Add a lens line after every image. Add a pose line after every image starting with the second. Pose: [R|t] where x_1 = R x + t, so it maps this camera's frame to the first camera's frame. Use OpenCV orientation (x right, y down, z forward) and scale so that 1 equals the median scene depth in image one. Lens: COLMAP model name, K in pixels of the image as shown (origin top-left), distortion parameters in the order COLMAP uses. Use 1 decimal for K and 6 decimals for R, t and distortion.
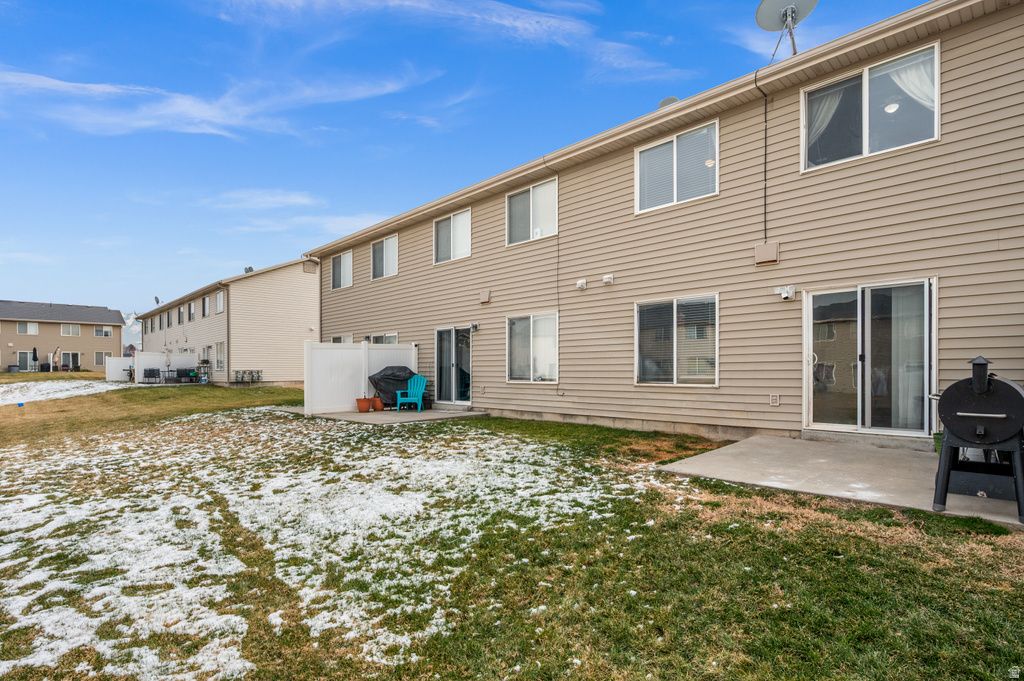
lens RADIAL K [[519.5, 0, 488.7], [0, 519.5, 373.7], [0, 0, 1]] dist [-0.000712, -0.000666]
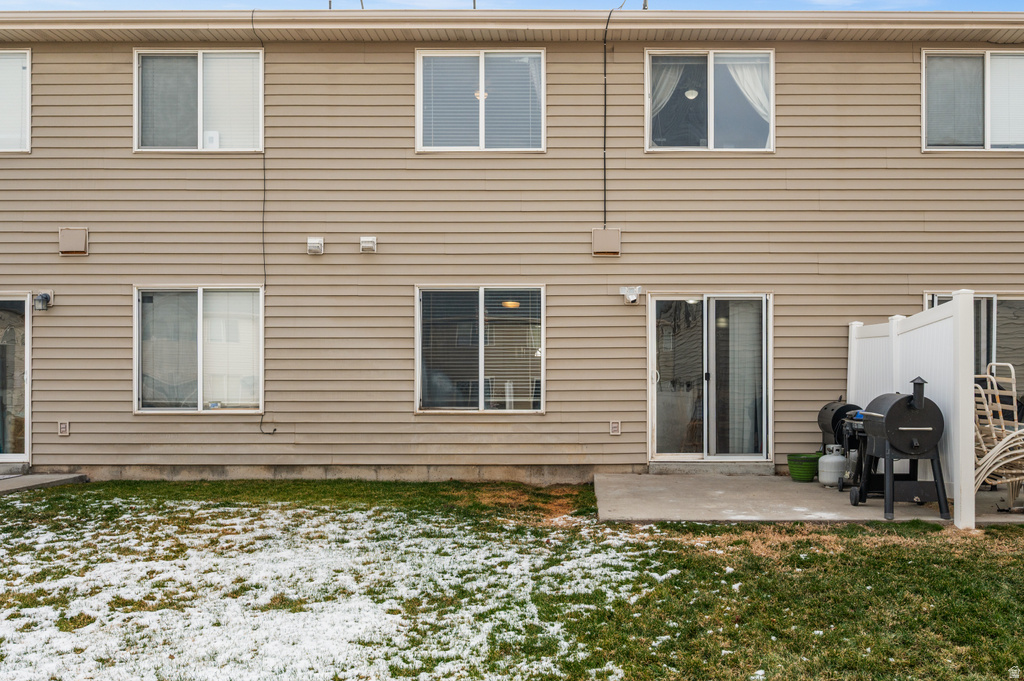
lens RADIAL K [[919.3, 0, 553.1], [0, 919.3, 394.1], [0, 0, 1]] dist [-0.001612, -0.001515]
pose [[0.683575, 0.003038, 0.729874, -0.588616], [0.002221, 0.999978, -0.006242, 0.008442], [-0.729877, 0.005887, 0.683553, 0.119569]]
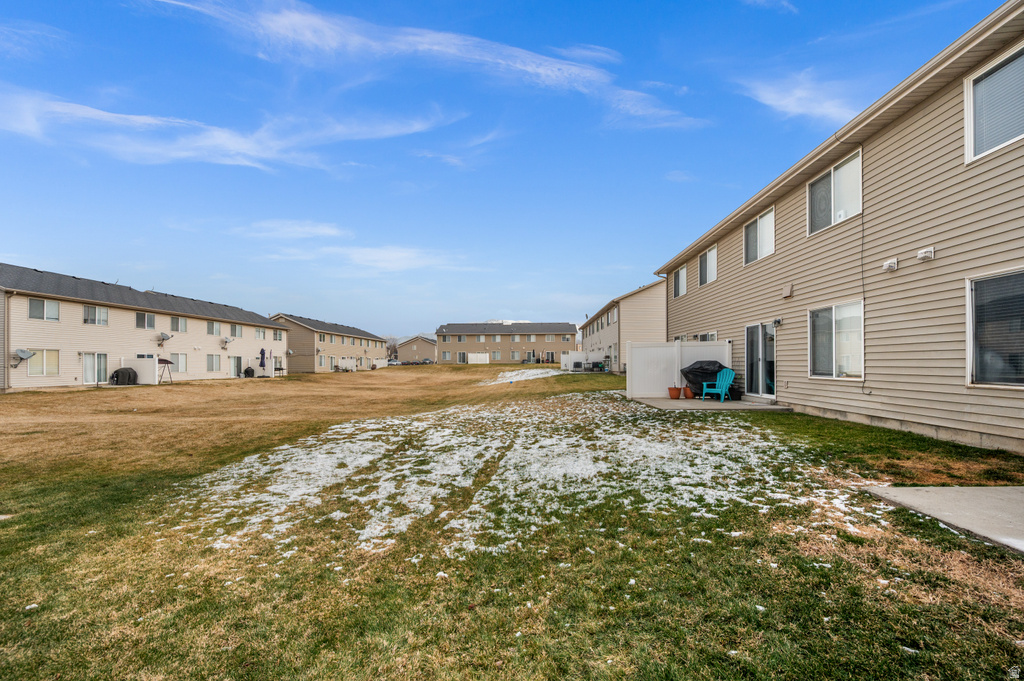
lens RADIAL K [[406.3, 0, 499.6], [0, 406.3, 359.8], [0, 0, 1]] dist [-0.000231, 0.000078]
pose [[0.674226, -0.004170, -0.738513, 0.346076], [-0.005389, 0.999930, -0.010567, -0.008877], [0.738506, 0.011104, 0.674156, 0.117777]]
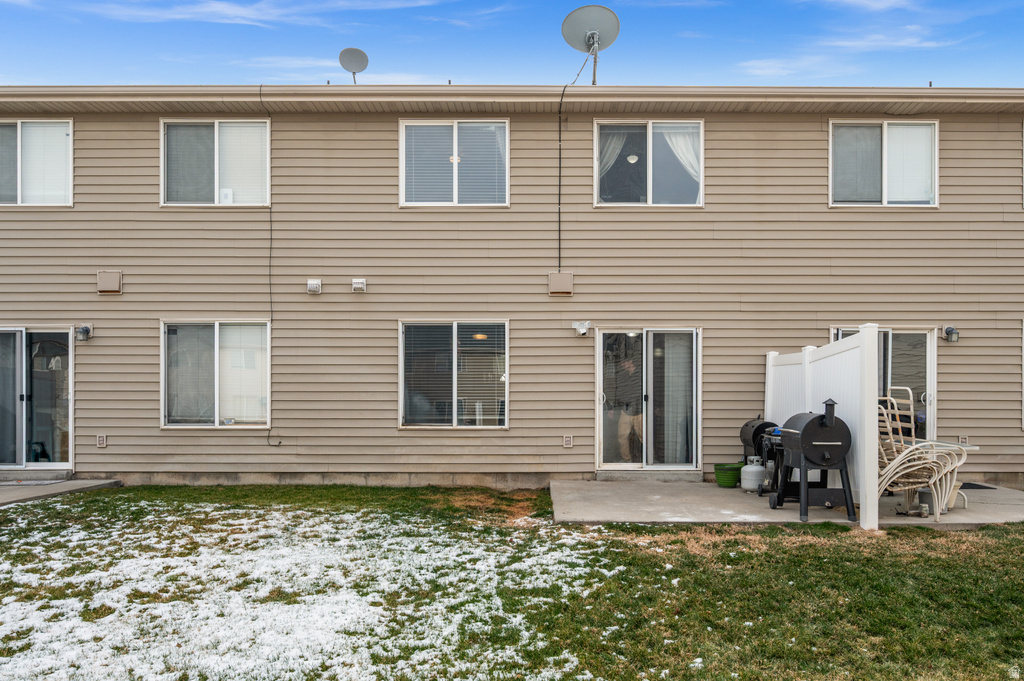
lens RADIAL K [[749.7, 0, 513.3], [0, 749.7, 419.5], [0, 0, 1]] dist [-0.005417, 0.004899]
pose [[0.685008, -0.003513, 0.728527, -0.547560], [0.000464, 0.999990, 0.004385, 0.005751], [-0.728536, -0.002666, 0.685003, 0.159558]]
